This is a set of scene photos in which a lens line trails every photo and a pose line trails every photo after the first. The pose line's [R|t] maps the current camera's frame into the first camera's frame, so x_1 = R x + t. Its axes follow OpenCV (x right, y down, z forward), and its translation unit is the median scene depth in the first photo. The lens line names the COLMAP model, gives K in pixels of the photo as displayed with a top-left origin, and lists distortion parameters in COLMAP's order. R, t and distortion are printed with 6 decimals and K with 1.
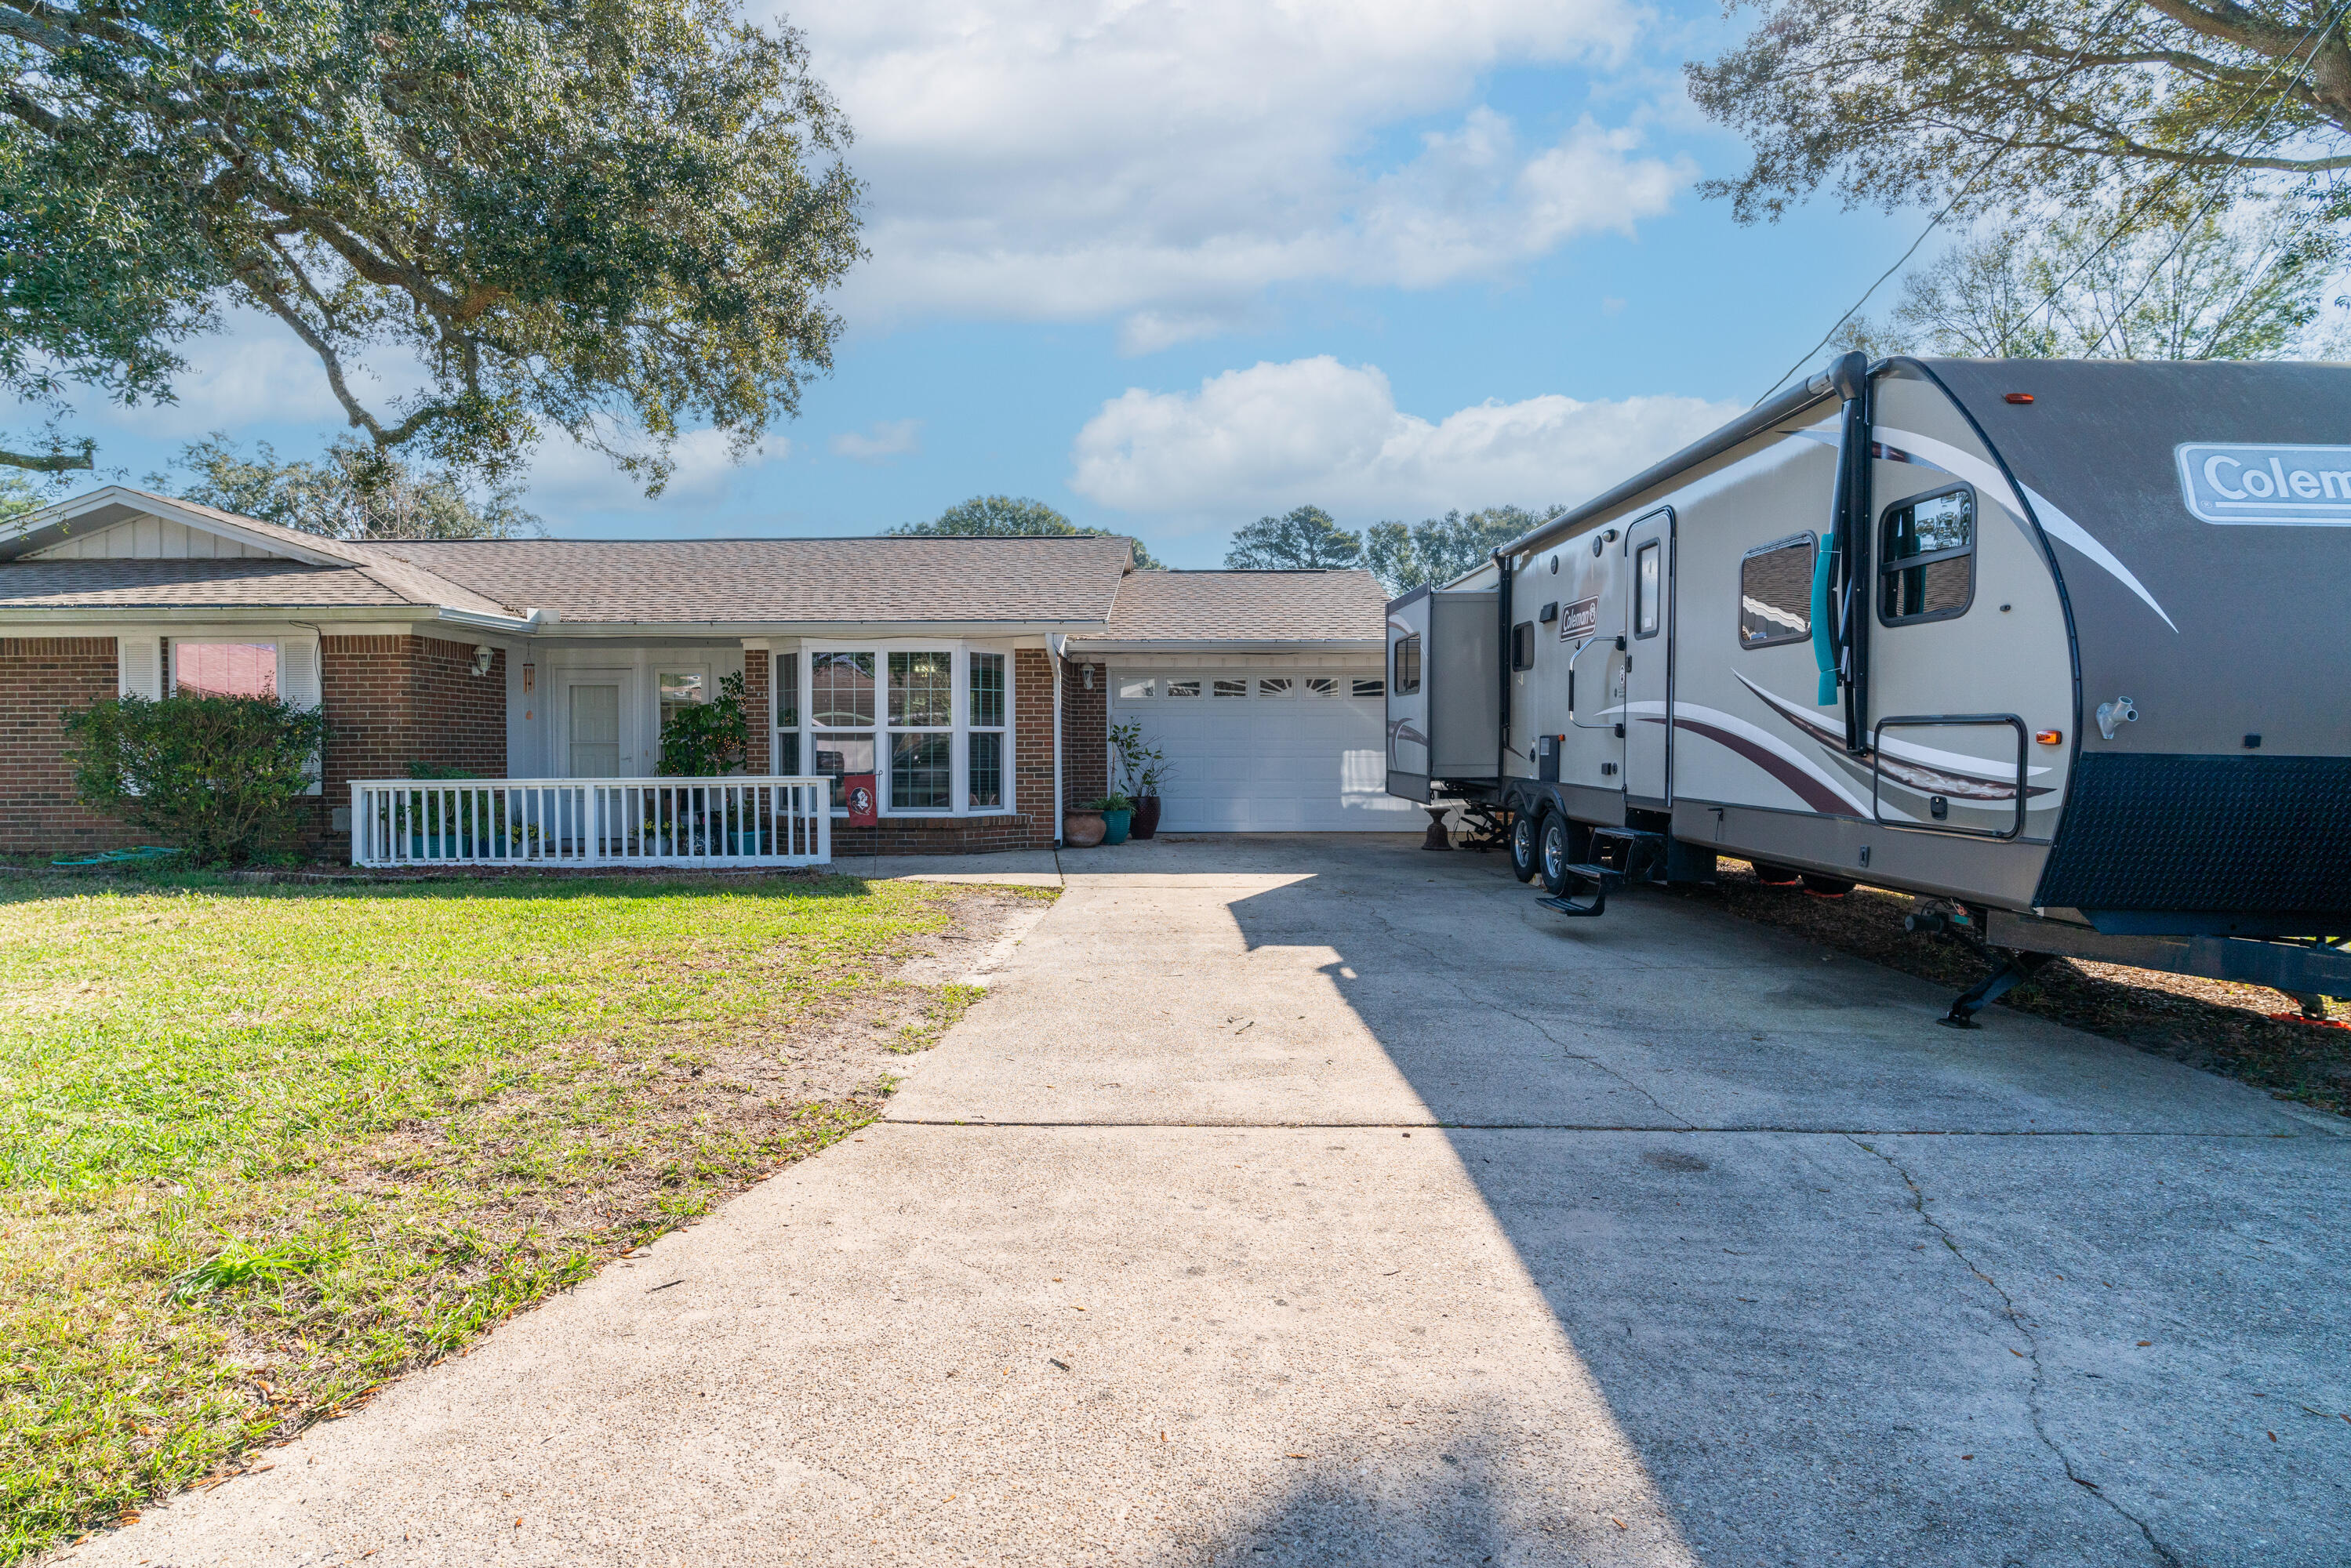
lens RADIAL K [[1261.0, 0, 1188.2], [0, 1261.0, 772.3], [0, 0, 1]] dist [-0.003956, 0.002650]
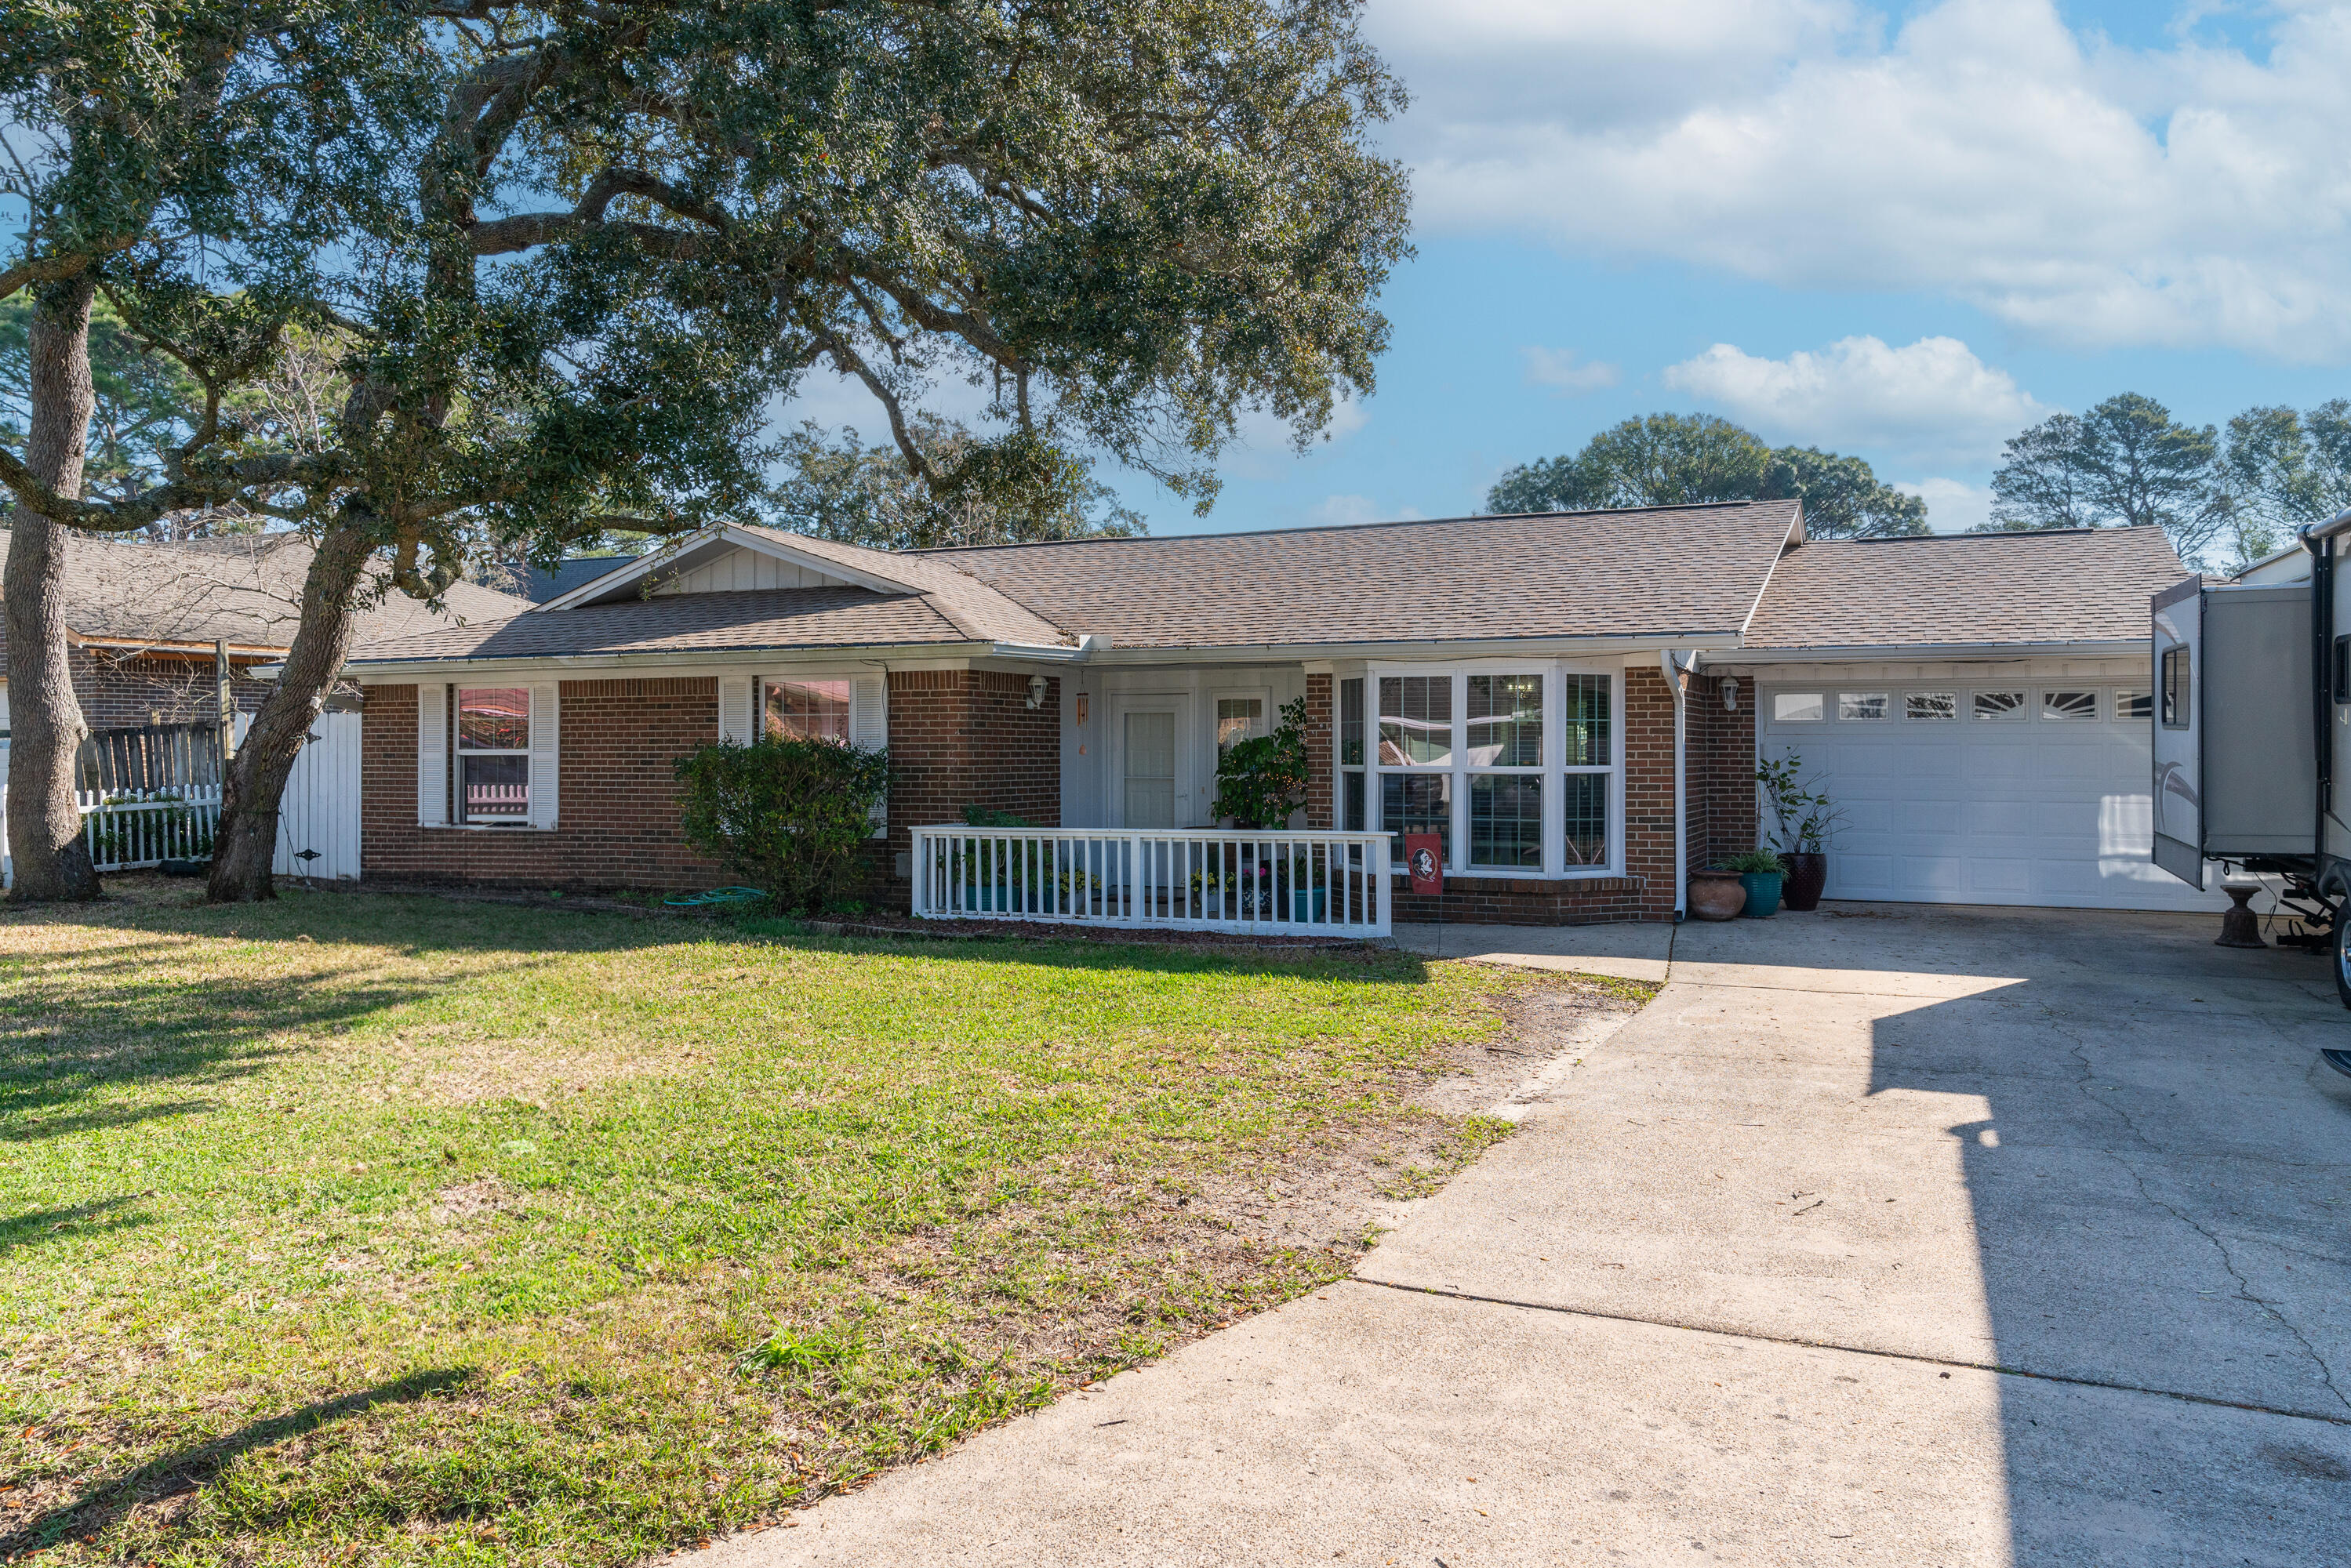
lens RADIAL K [[1667.0, 0, 1252.8], [0, 1667.0, 754.8], [0, 0, 1]] dist [-0.002564, 0.006821]
pose [[0.922717, 0.002954, -0.385466, 0.073848], [-0.007343, 0.999924, -0.009916, -0.044993], [0.385407, 0.011980, 0.922669, -0.081477]]
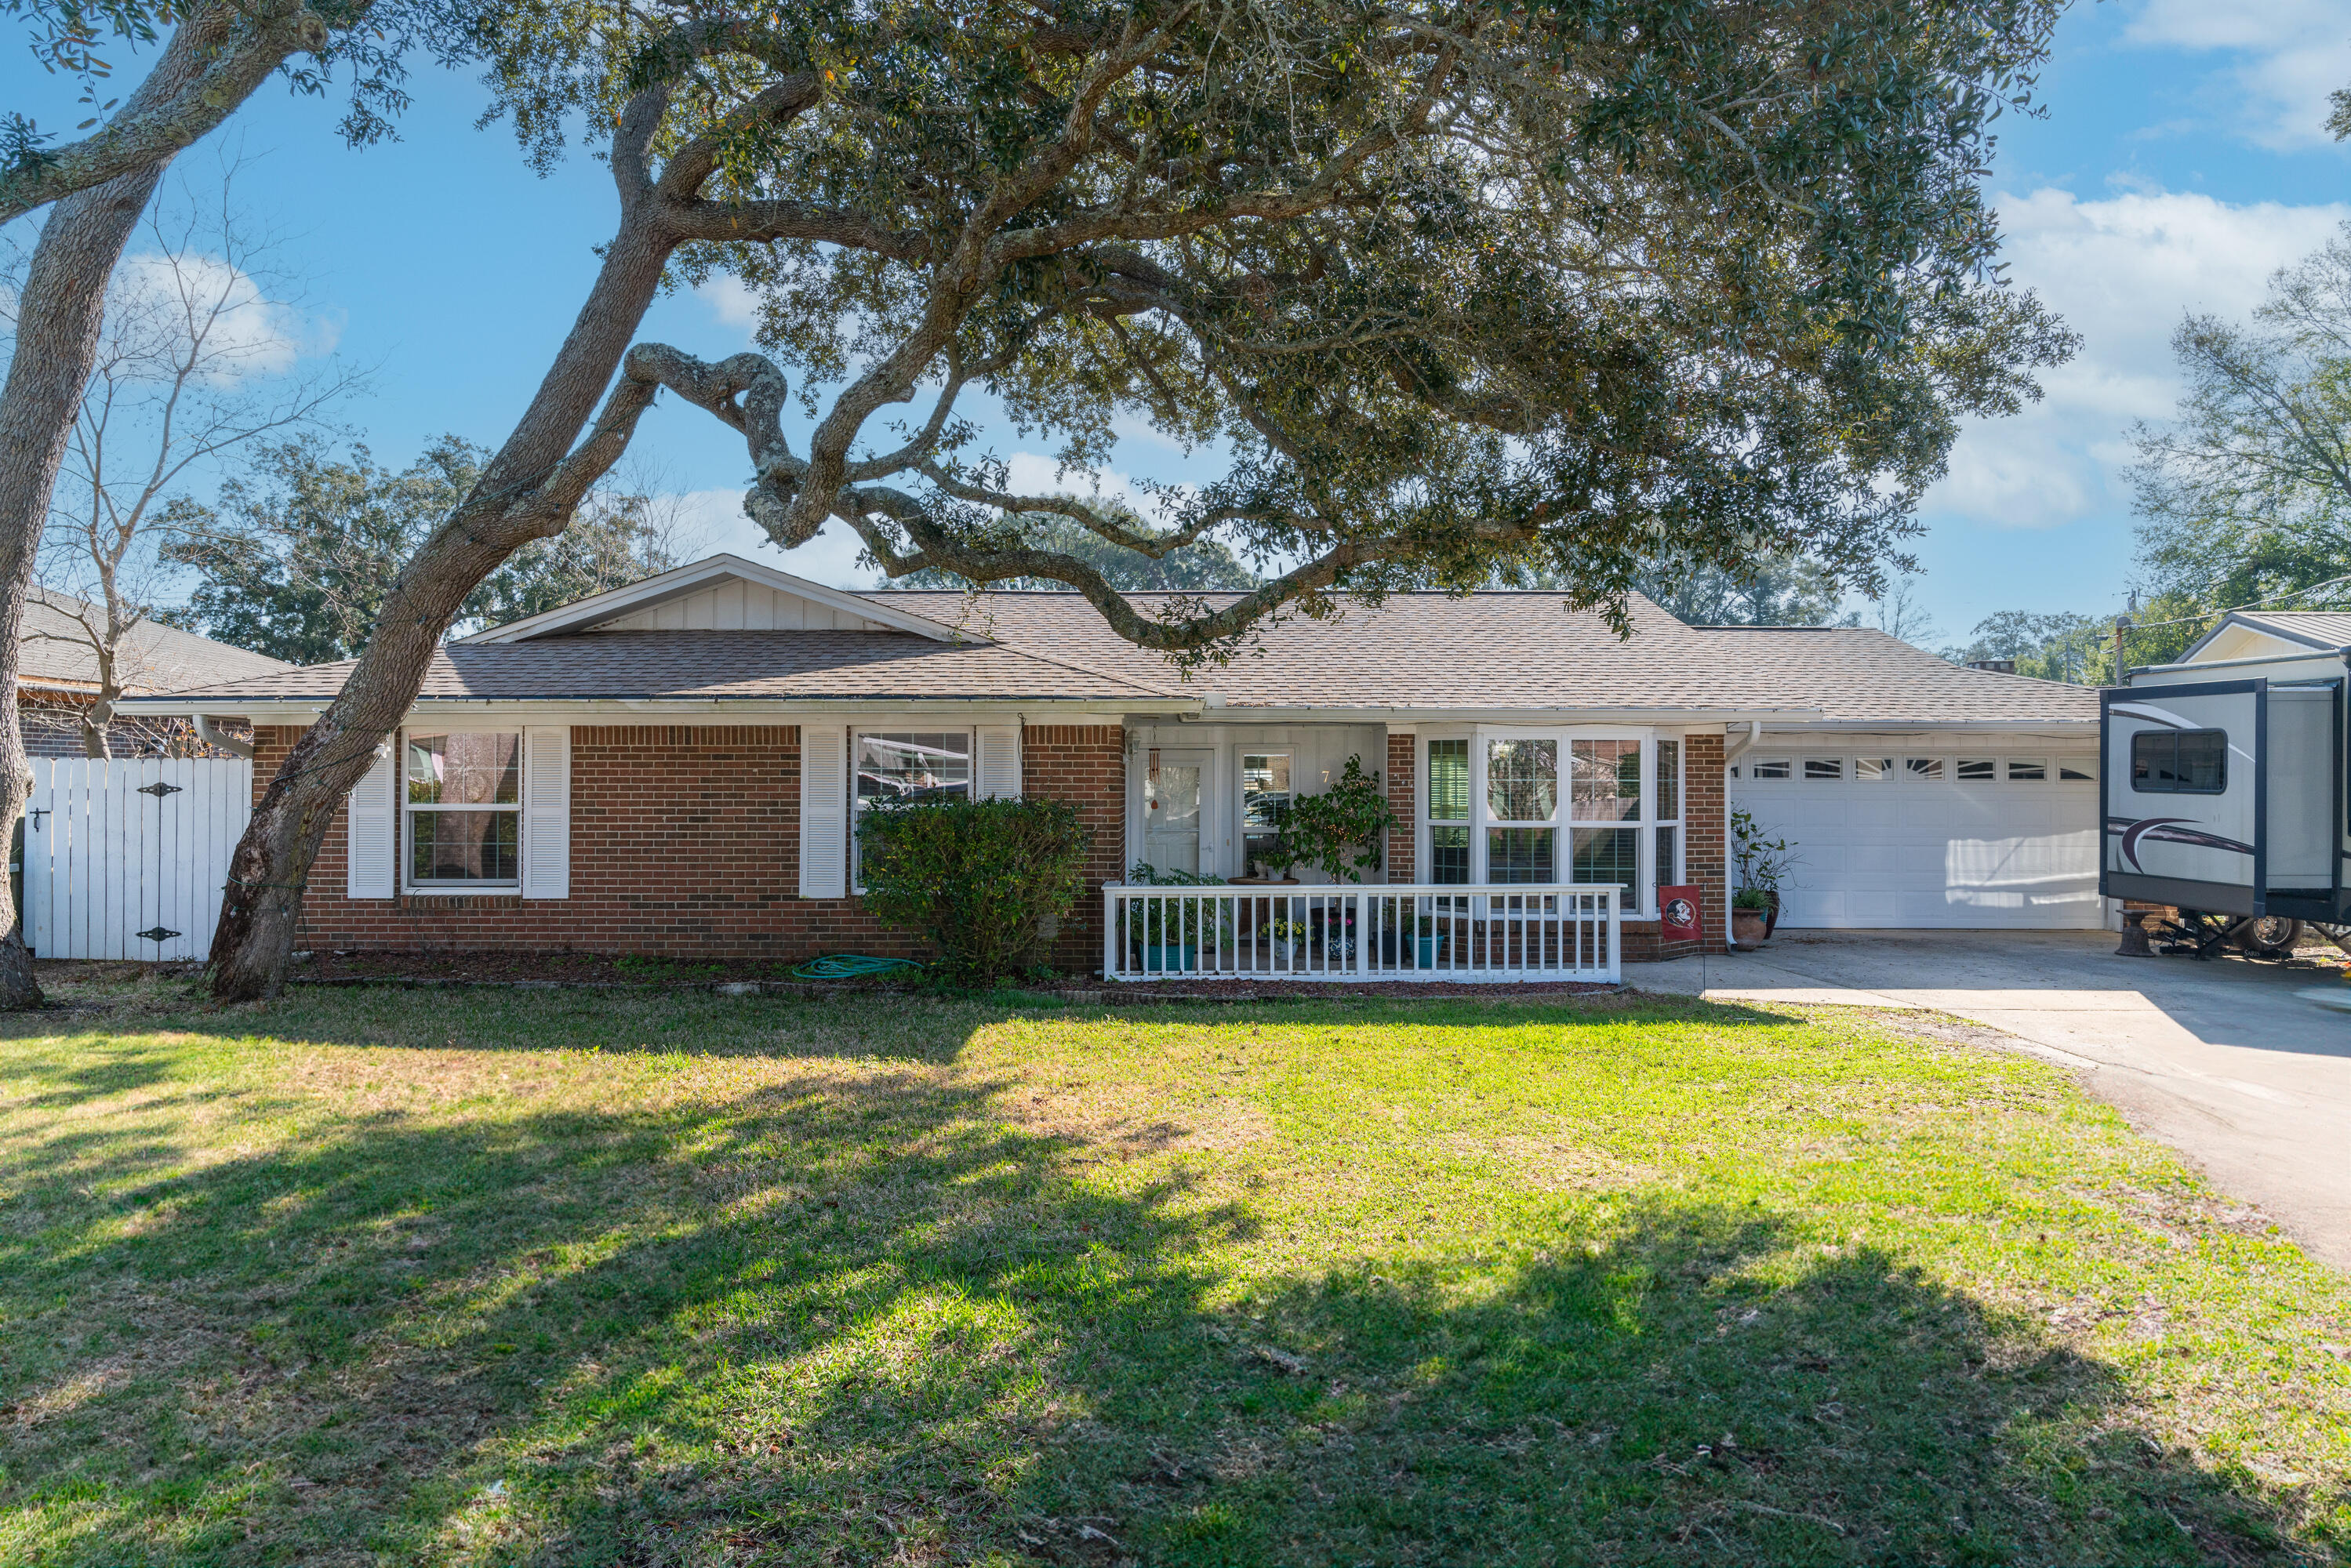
lens RADIAL K [[1484.8, 0, 1181.5], [0, 1484.8, 789.6], [0, 0, 1]] dist [-0.001156, -0.002235]
pose [[0.999984, 0.005024, 0.002600, -0.736315], [-0.004994, 0.999919, -0.011733, -0.063353], [-0.002659, 0.011720, 0.999928, -0.114544]]
